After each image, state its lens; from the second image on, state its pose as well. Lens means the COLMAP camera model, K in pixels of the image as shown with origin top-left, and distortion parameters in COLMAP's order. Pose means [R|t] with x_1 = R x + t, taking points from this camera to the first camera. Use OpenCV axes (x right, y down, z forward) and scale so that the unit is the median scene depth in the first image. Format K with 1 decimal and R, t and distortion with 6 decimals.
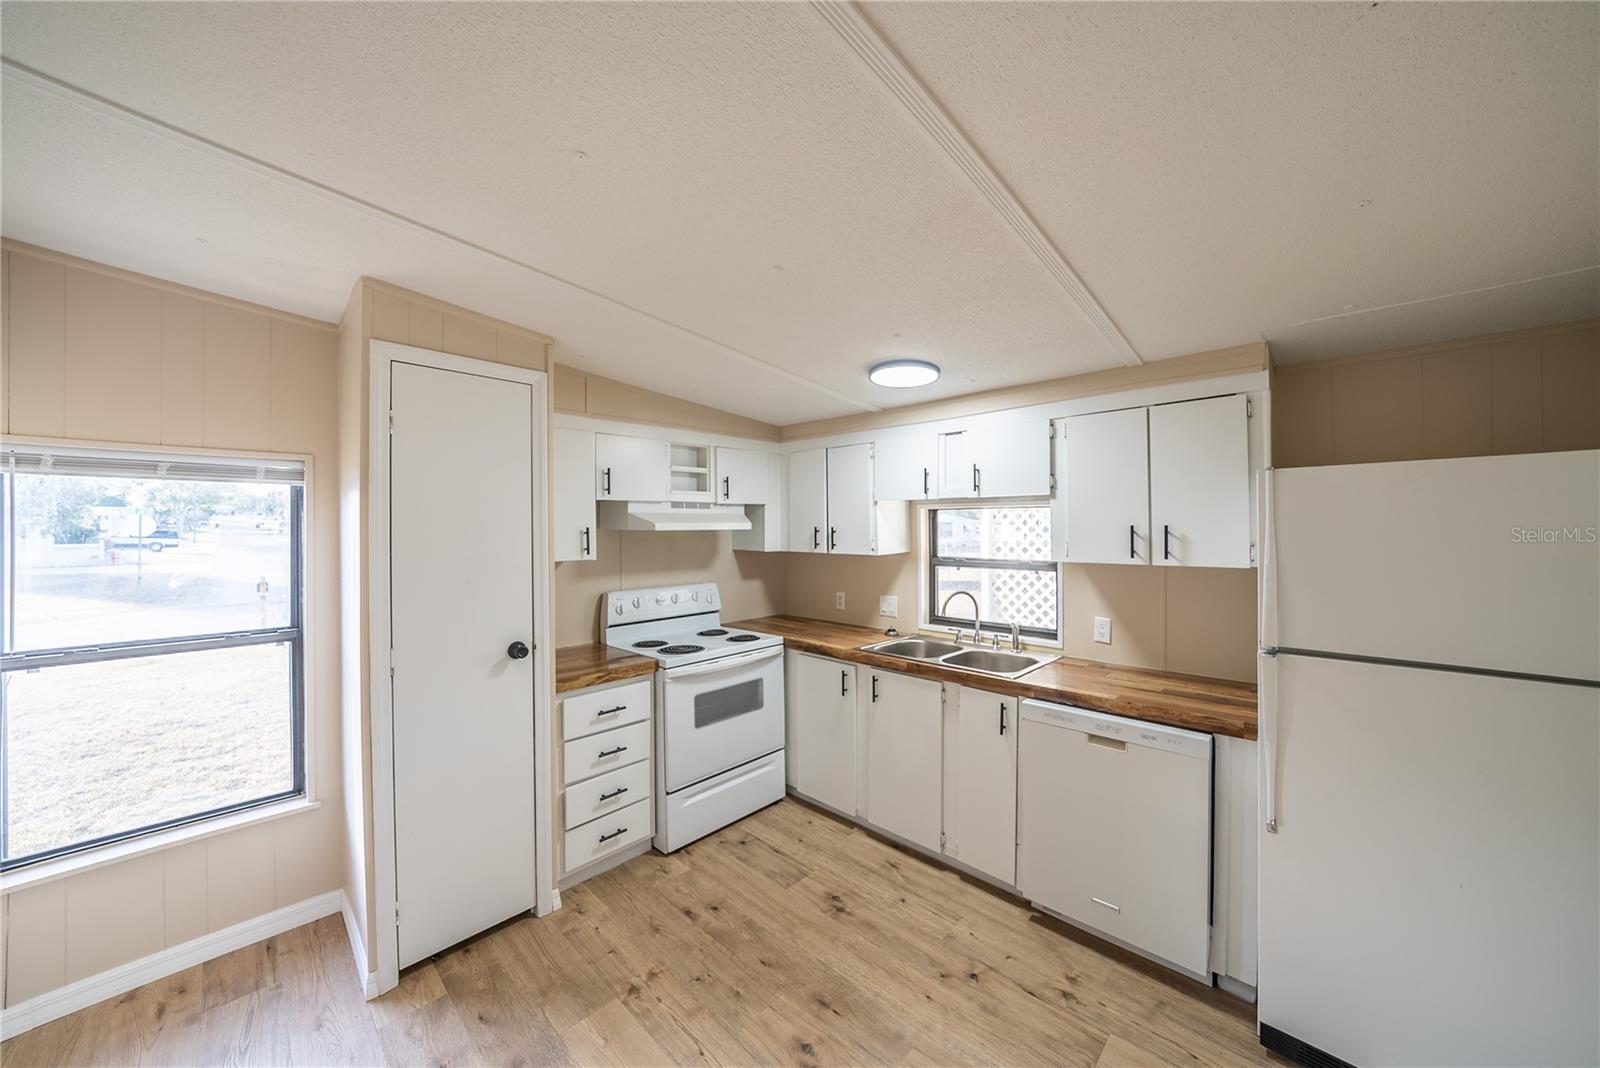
lens RADIAL K [[561.1, 0, 795.9], [0, 561.1, 519.9], [0, 0, 1]] dist [-0.027599, 0.004323]
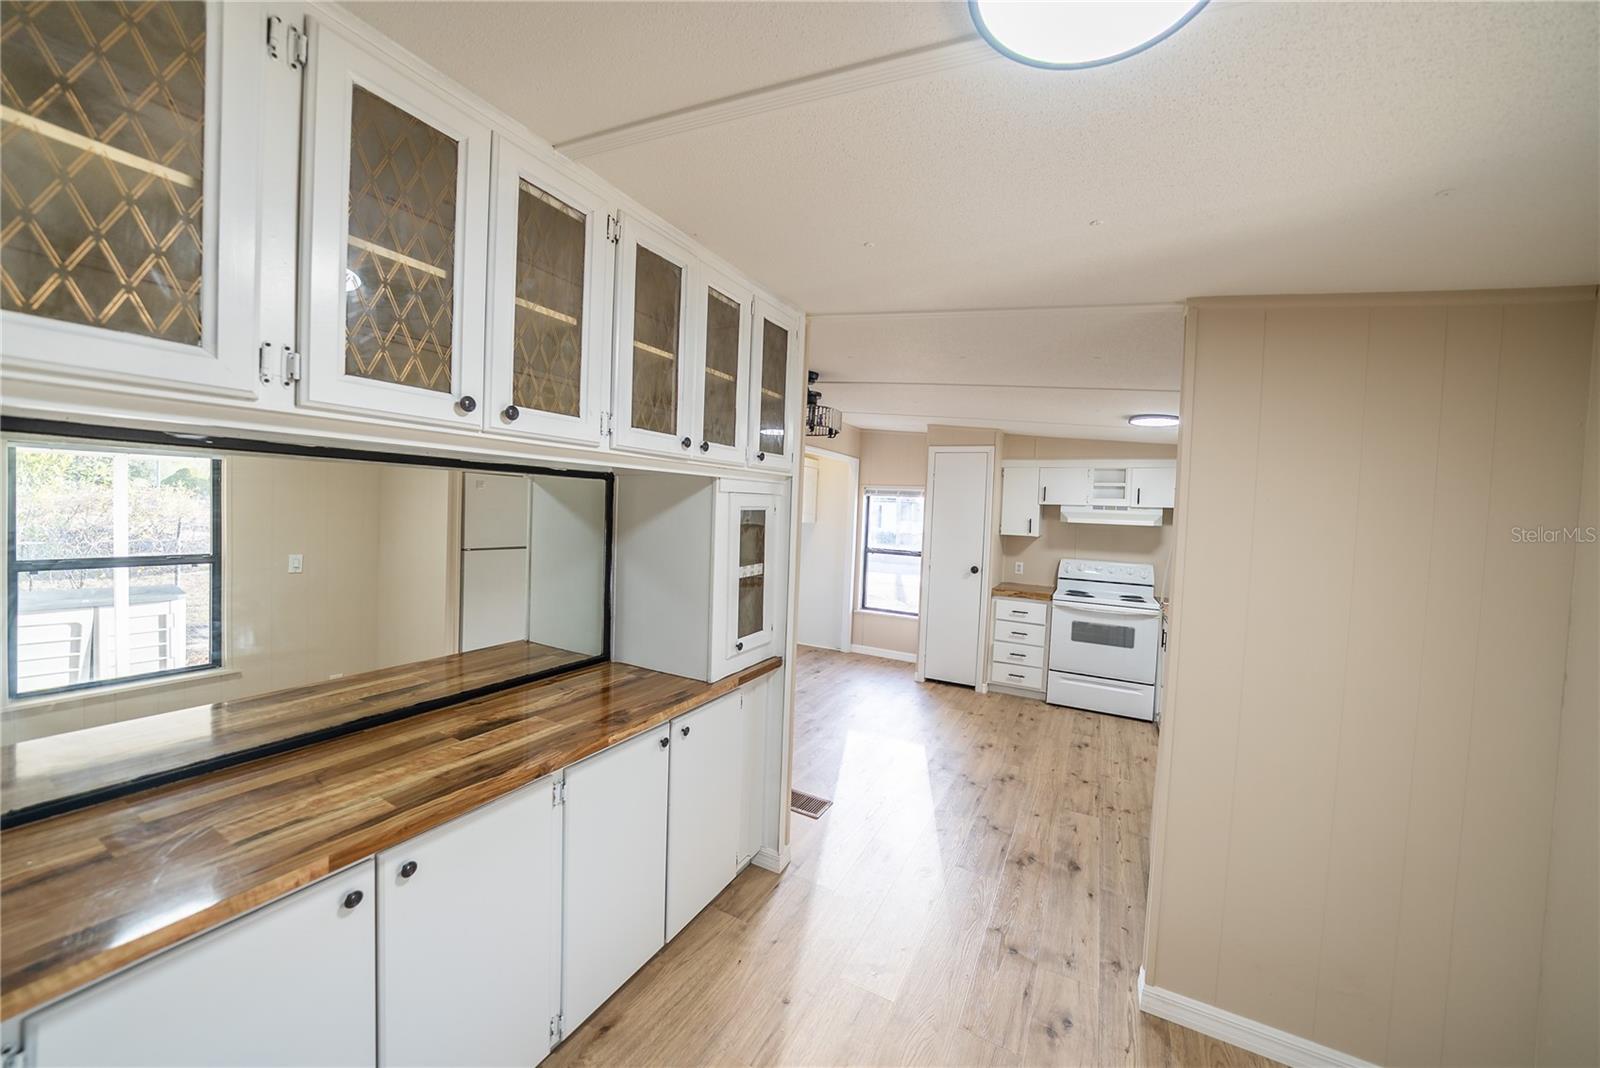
lens RADIAL K [[561.1, 0, 805.8], [0, 561.1, 532.2], [0, 0, 1]] dist [-0.027599, 0.004323]
pose [[0.264770, 0.049863, -0.963022, 1.293941], [-0.035252, 0.998495, 0.042007, 0.006638], [0.963667, 0.022826, 0.266130, -0.240415]]
